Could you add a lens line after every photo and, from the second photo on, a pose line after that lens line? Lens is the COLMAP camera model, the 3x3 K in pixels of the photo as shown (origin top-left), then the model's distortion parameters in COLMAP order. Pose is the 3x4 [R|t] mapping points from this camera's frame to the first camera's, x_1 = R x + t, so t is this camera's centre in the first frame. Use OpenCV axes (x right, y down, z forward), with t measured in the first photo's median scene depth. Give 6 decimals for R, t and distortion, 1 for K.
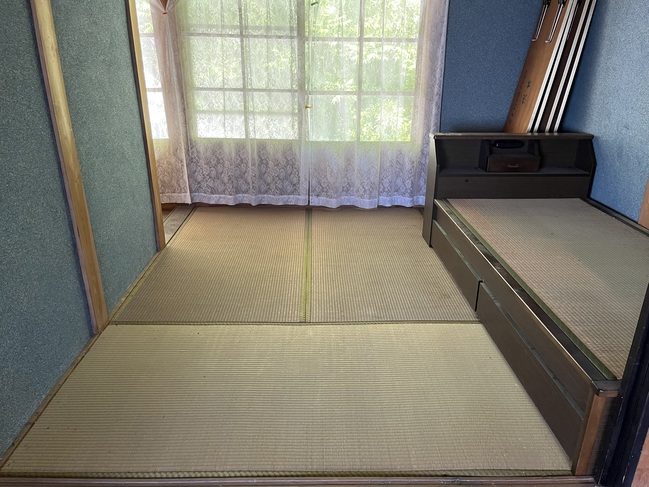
lens RADIAL K [[491.6, 0, 324.5], [0, 491.6, 243.5], [0, 0, 1]] dist [0.000175, -0.001654]
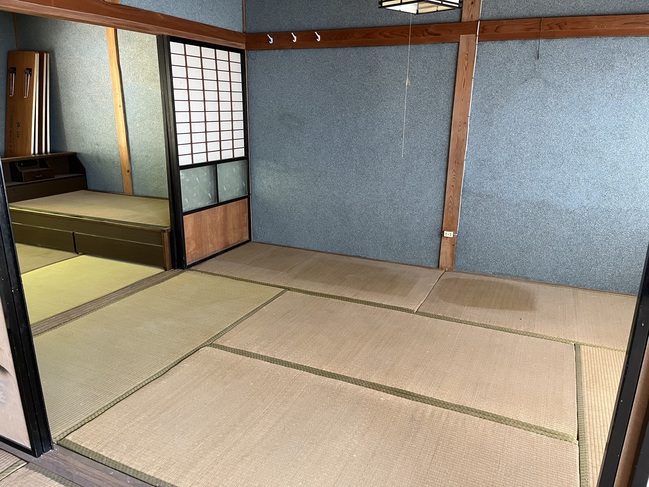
lens RADIAL K [[491.6, 0, 324.5], [0, 491.6, 243.5], [0, 0, 1]] dist [0.000175, -0.001654]
pose [[0.414449, -0.240516, 0.877715, -0.623329], [0.320410, 0.941258, 0.106633, 0.157930], [-0.851804, 0.237035, 0.467167, -0.408494]]
